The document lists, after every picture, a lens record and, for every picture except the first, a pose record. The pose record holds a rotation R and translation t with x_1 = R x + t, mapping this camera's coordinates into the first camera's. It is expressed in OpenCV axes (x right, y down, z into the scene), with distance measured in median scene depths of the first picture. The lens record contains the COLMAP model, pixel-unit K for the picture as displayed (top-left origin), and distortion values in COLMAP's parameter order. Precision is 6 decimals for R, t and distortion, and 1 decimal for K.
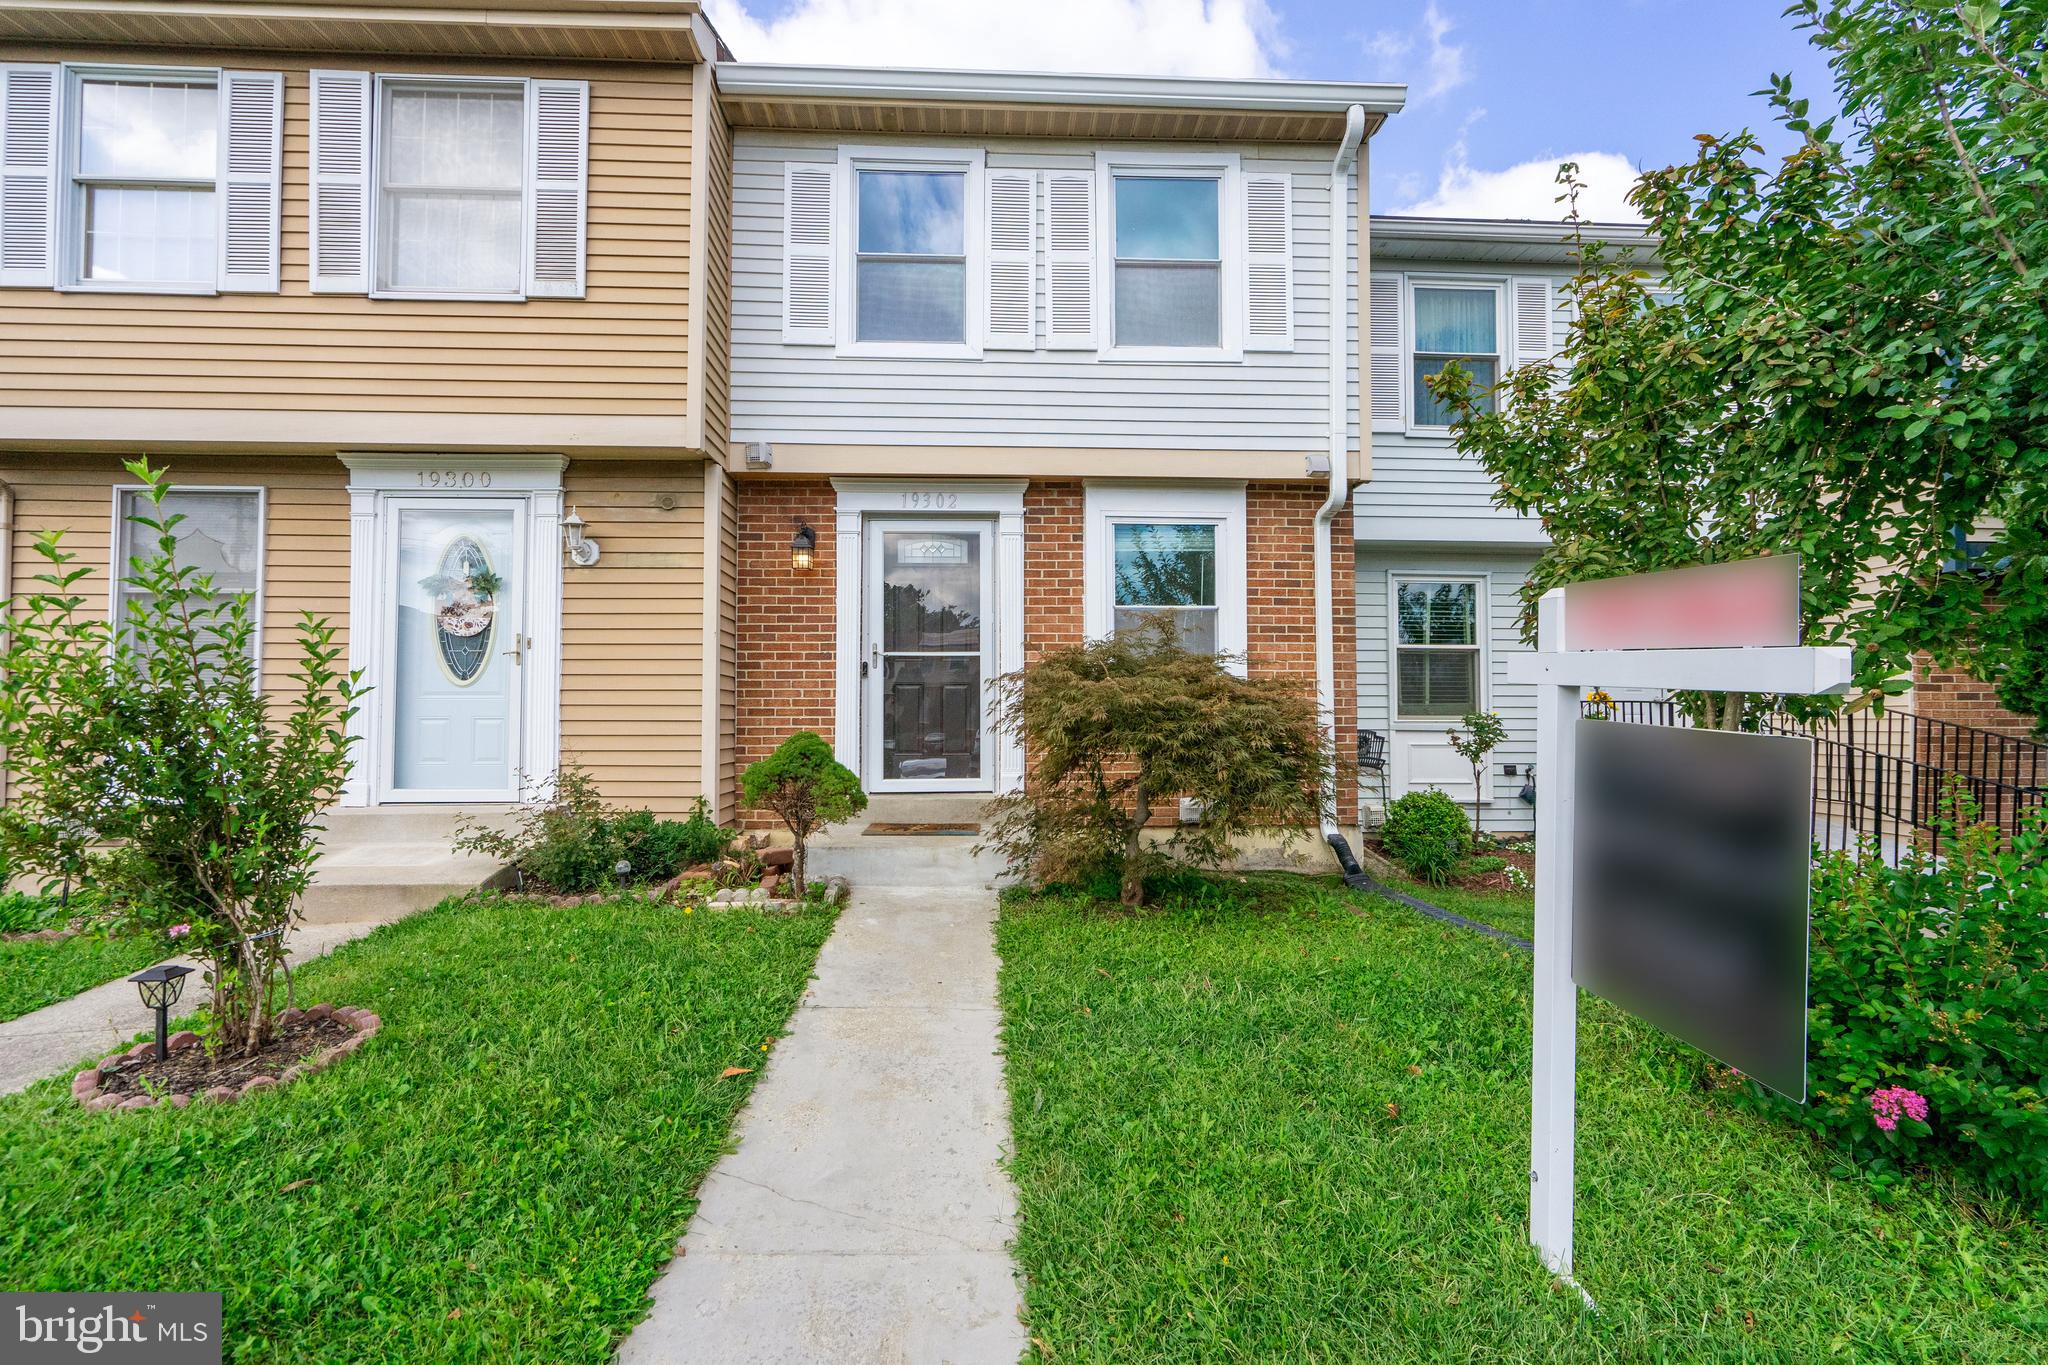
lens RADIAL K [[942.2, 0, 1021.0], [0, 942.2, 685.4], [0, 0, 1]] dist [-0.005910, 0.003516]
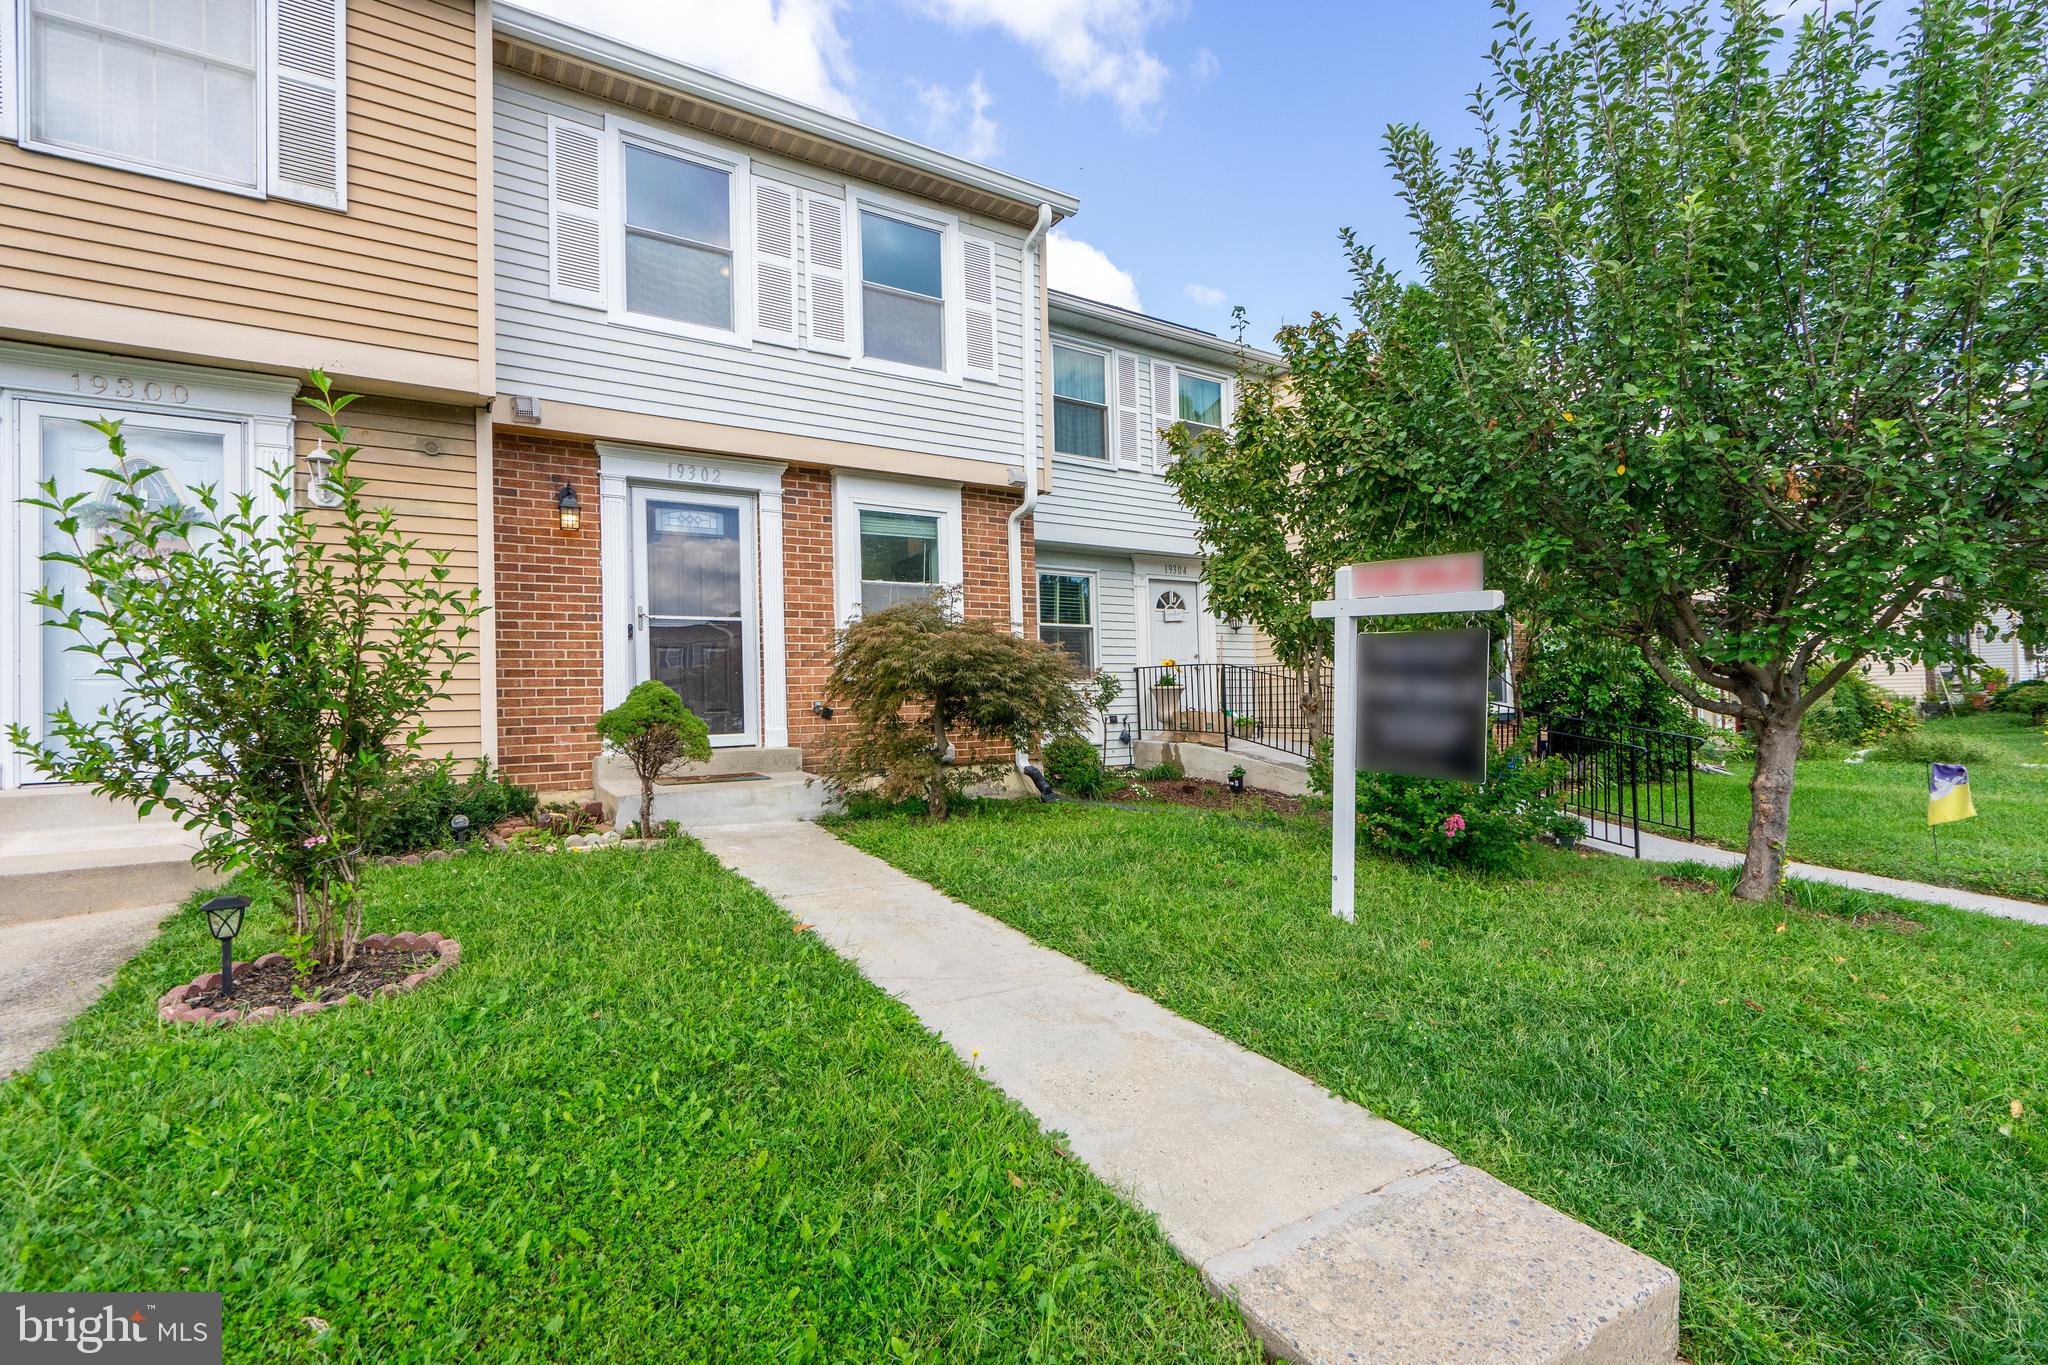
lens RADIAL K [[942.2, 0, 1036.0], [0, 942.2, 684.9], [0, 0, 1]] dist [-0.005910, 0.003516]
pose [[0.858047, -0.011081, 0.513452, -0.317288], [0.009196, 0.999938, 0.006213, 0.039380], [-0.513489, -0.000609, 0.858096, -0.106625]]
